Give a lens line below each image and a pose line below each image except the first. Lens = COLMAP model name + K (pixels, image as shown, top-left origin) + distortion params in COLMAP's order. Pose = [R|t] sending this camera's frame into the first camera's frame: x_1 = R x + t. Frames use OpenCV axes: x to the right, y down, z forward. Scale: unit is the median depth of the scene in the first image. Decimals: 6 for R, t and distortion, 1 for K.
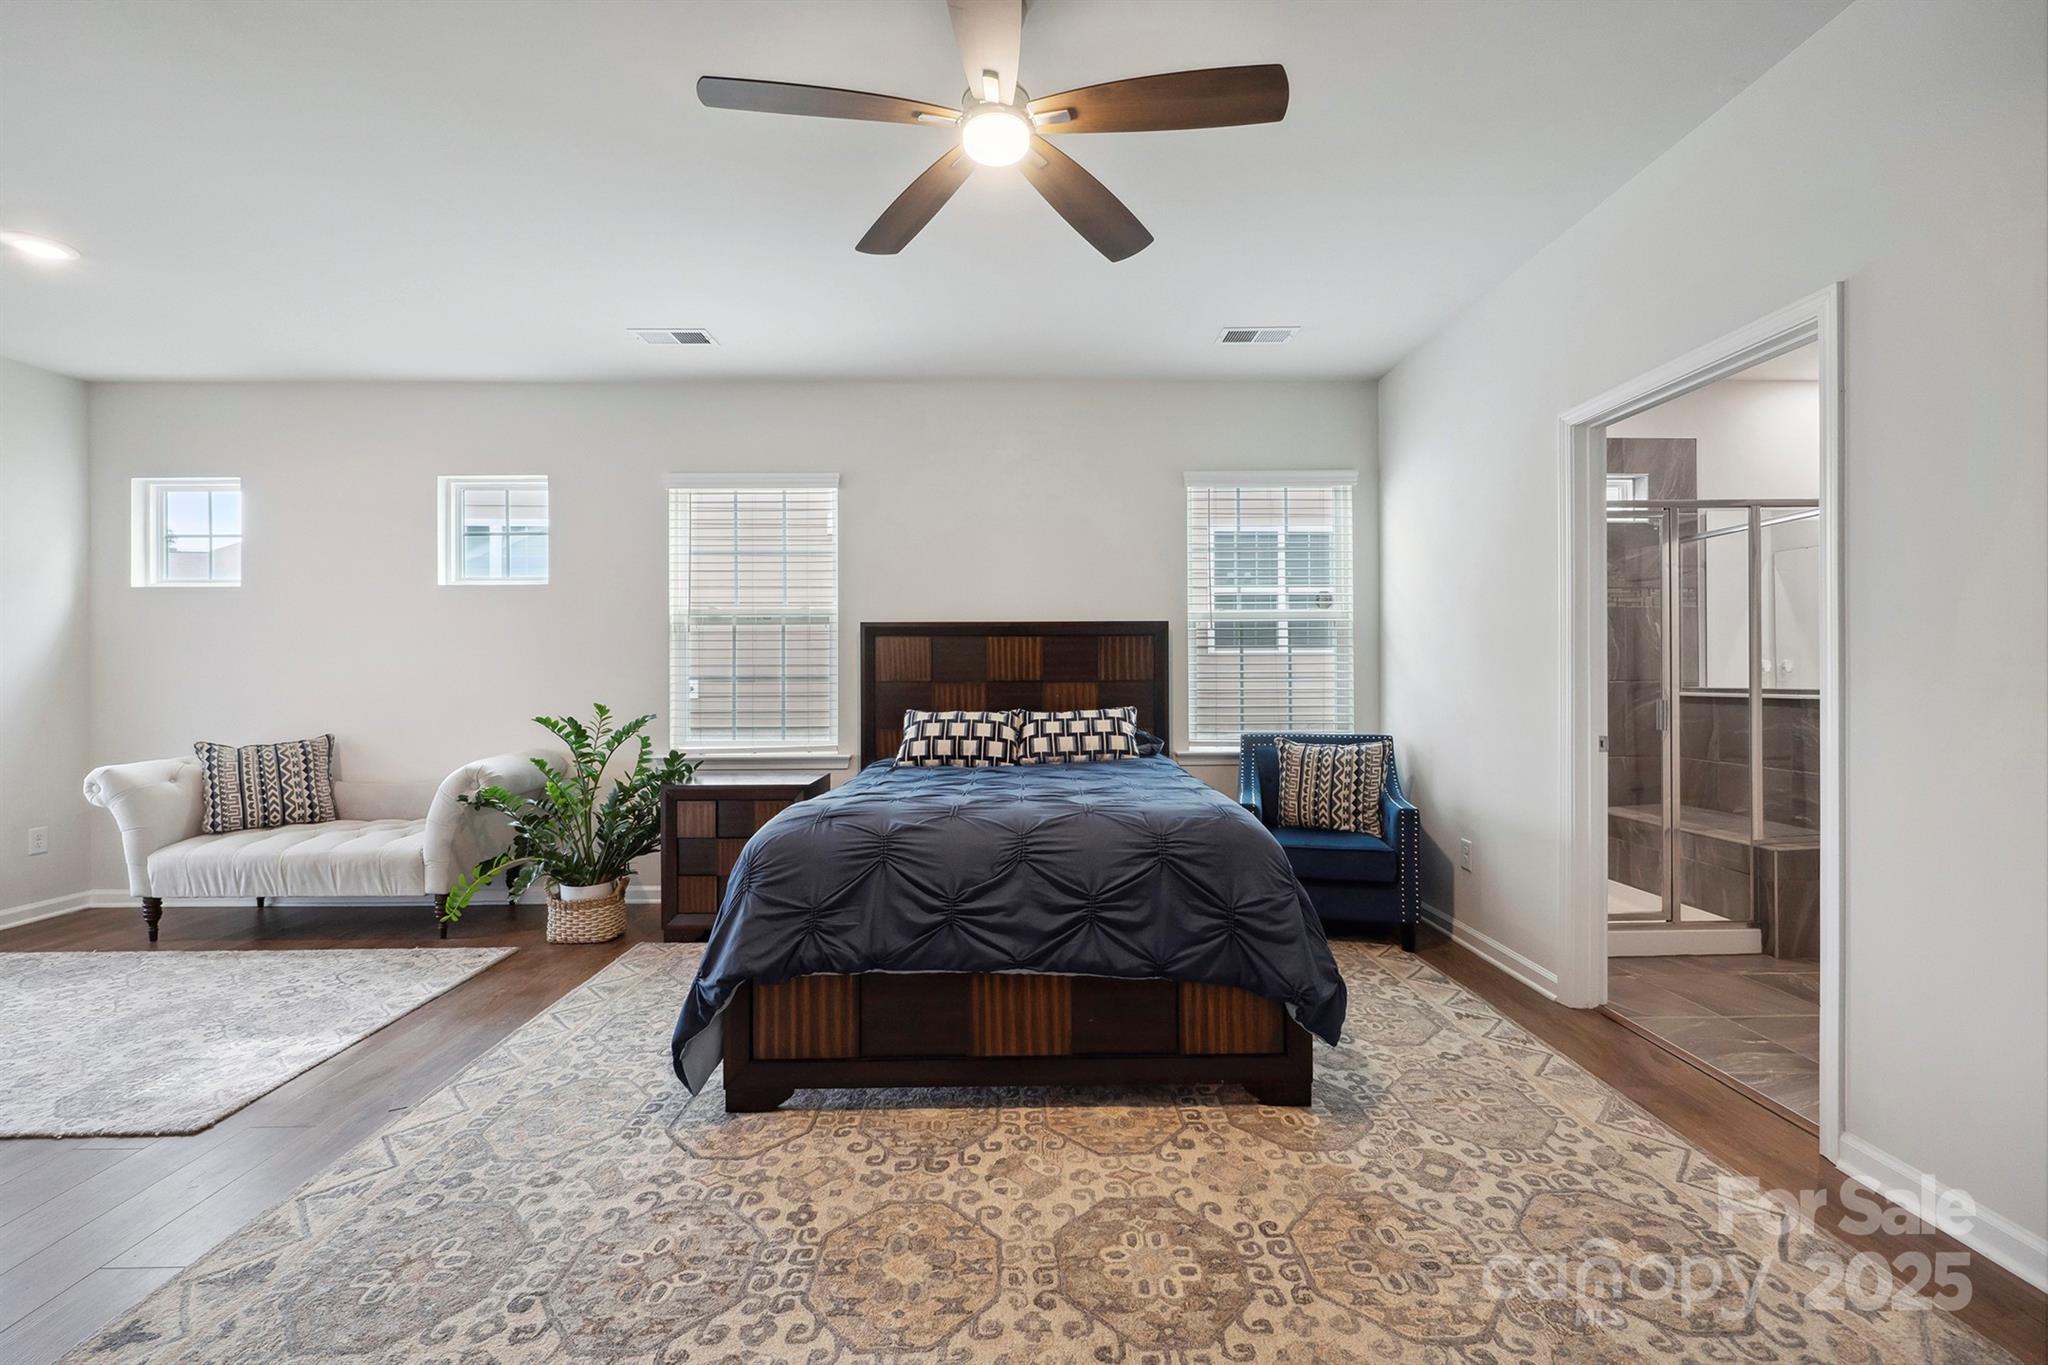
lens RADIAL K [[848.2, 0, 1020.1], [0, 848.2, 674.6], [0, 0, 1]] dist [-0.007333, -0.000054]
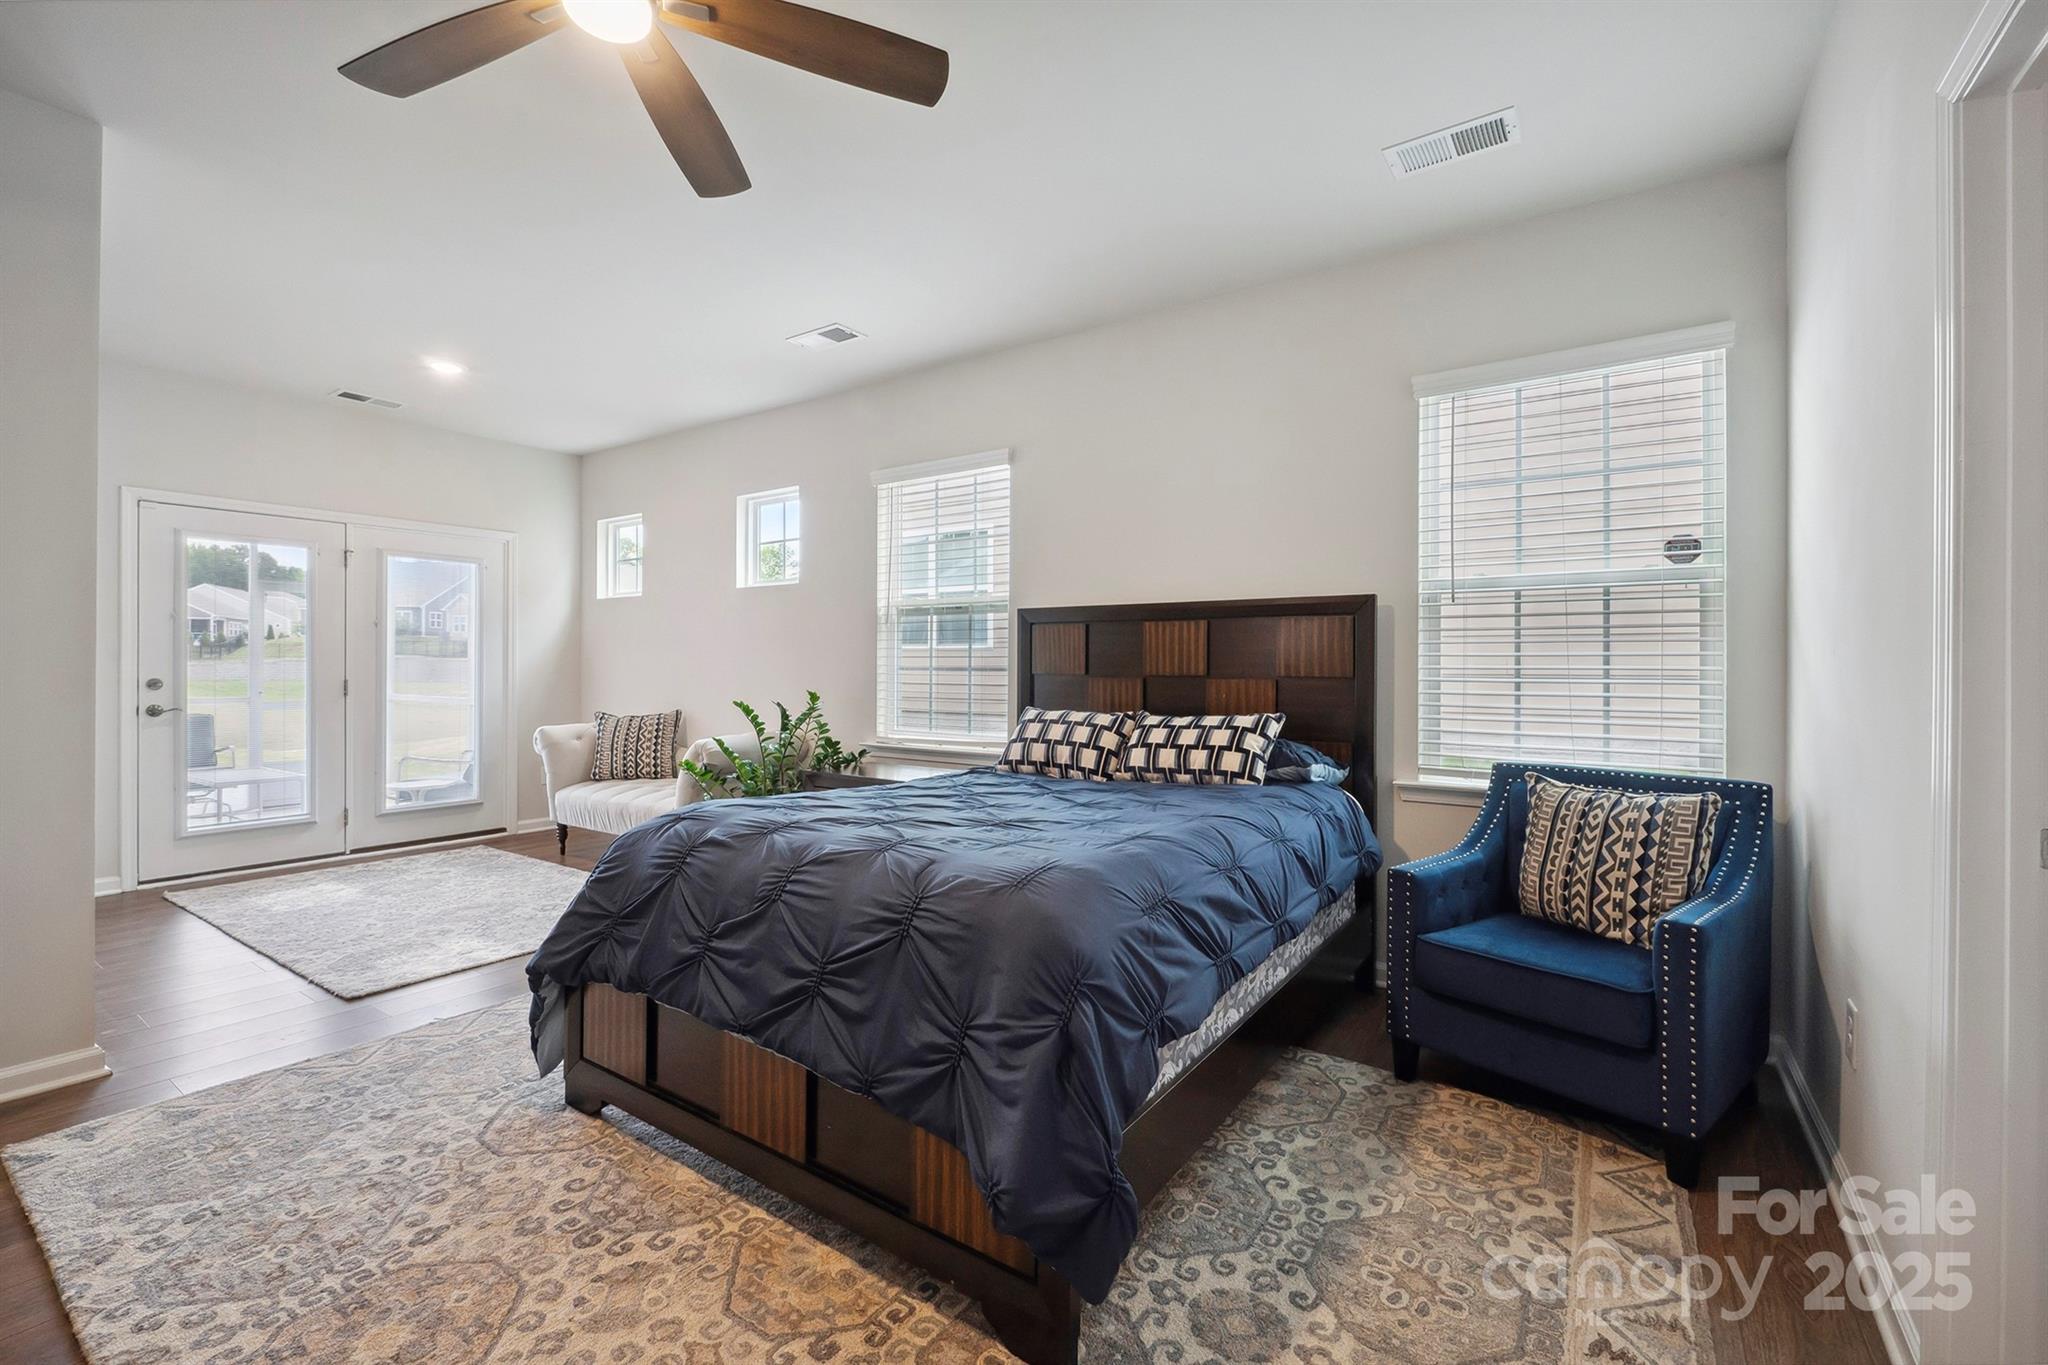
lens RADIAL K [[858.0, 0, 1026.7], [0, 858.0, 665.7], [0, 0, 1]] dist [-0.007261, -0.000070]
pose [[0.817549, 0.008430, -0.575797, 0.387974], [-0.008918, 0.999958, 0.001977, -0.002687], [0.575789, 0.003519, 0.817591, 0.280835]]
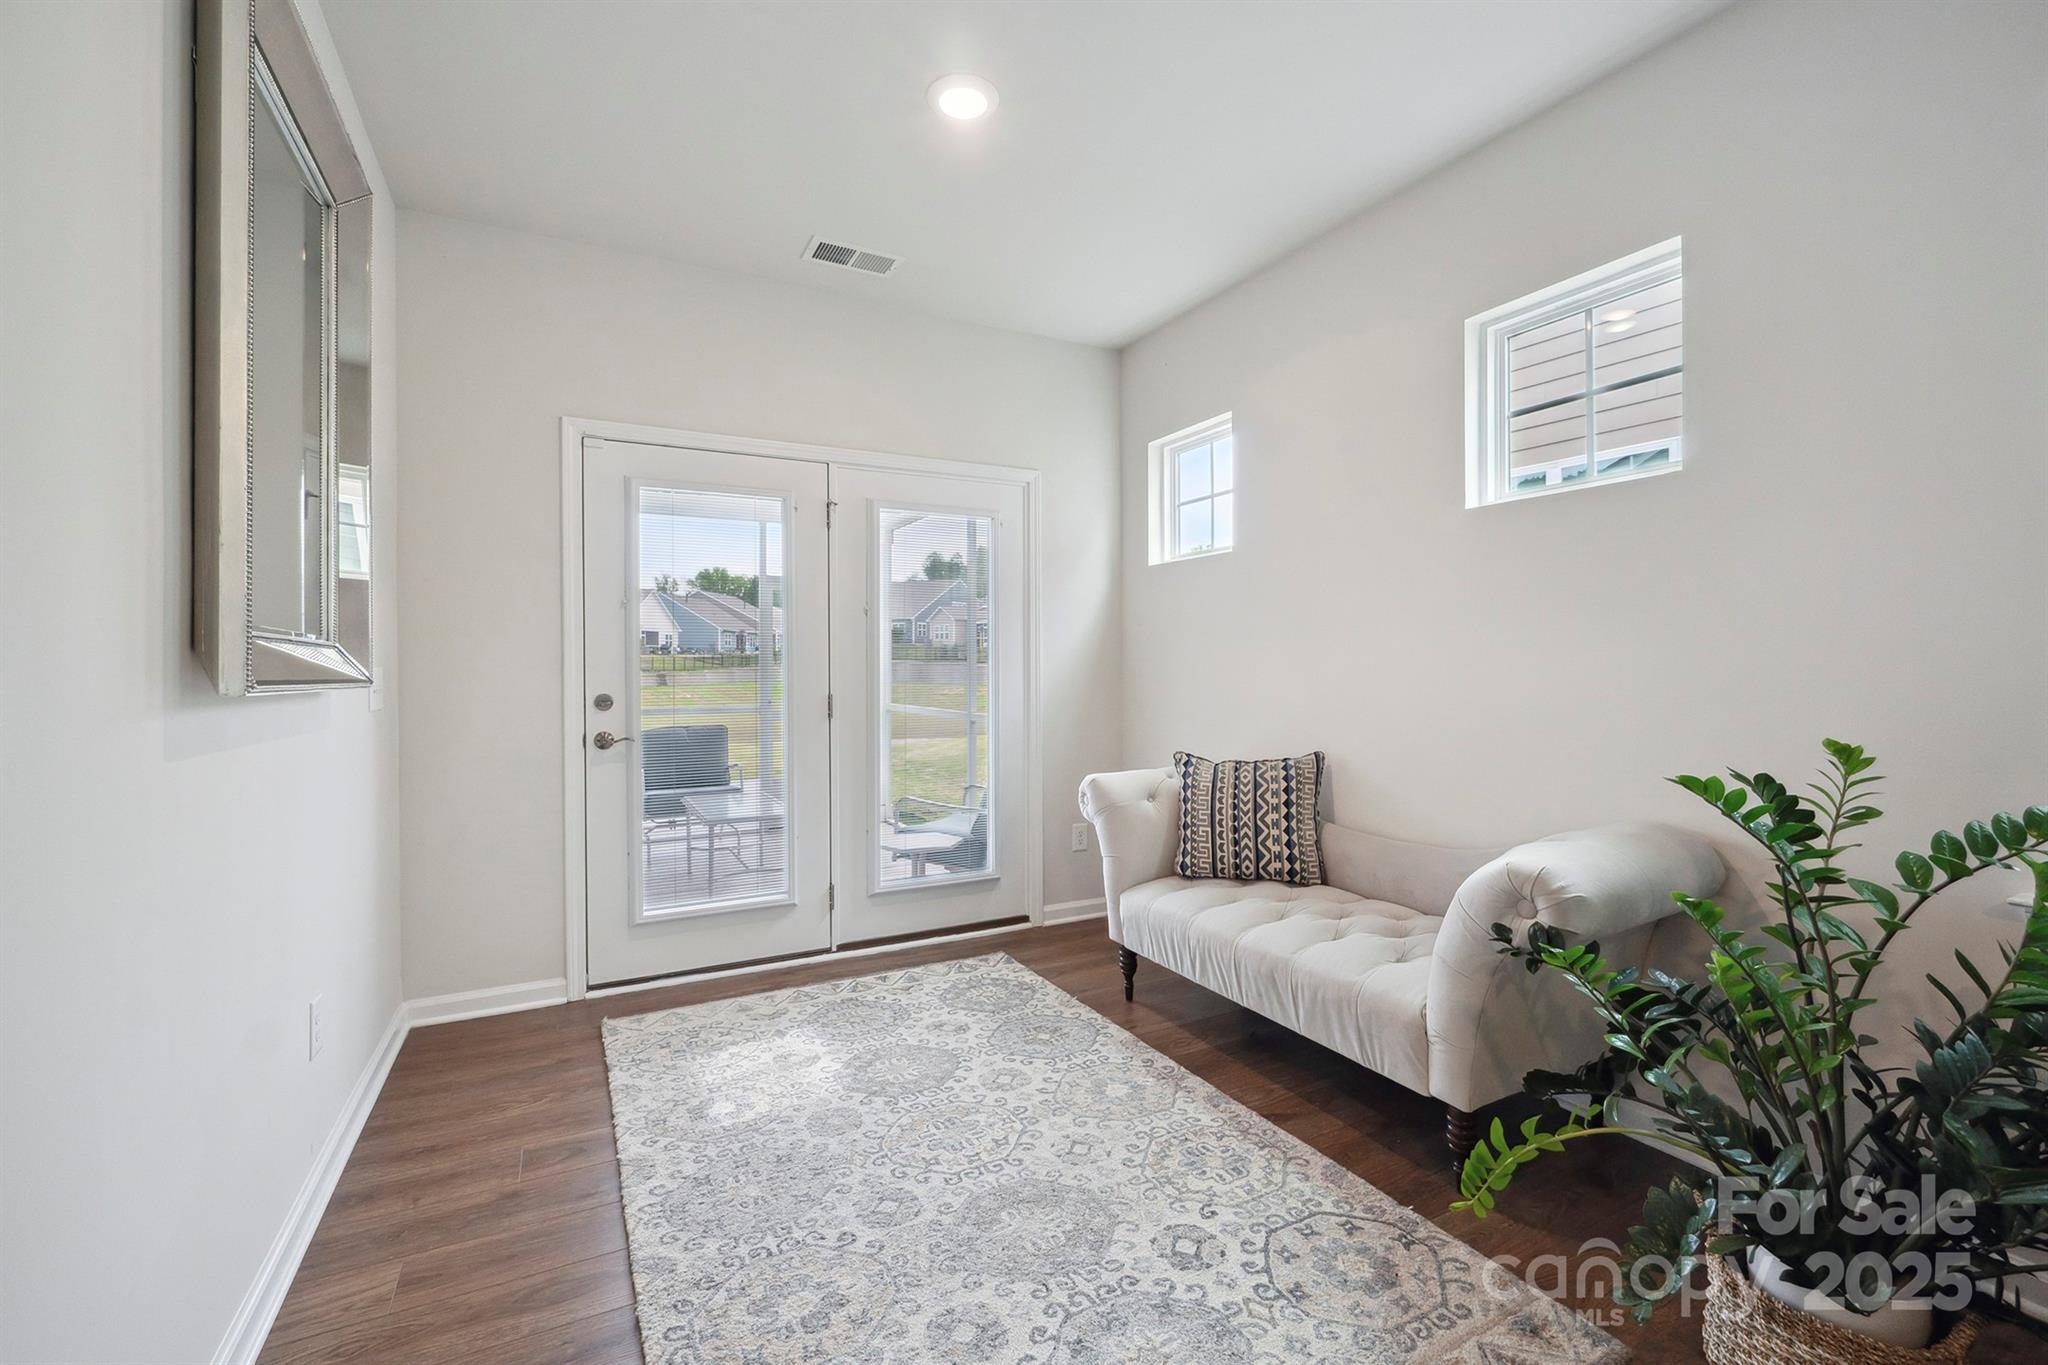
lens RADIAL K [[862.6, 0, 1022.0], [0, 862.6, 671.3], [0, 0, 1]] dist [-0.007070, -0.000252]
pose [[0.451040, 0.008831, -0.892460, -0.342110], [0.000640, 0.999948, 0.010218, -0.001839], [0.892503, -0.005180, 0.451011, 0.528595]]
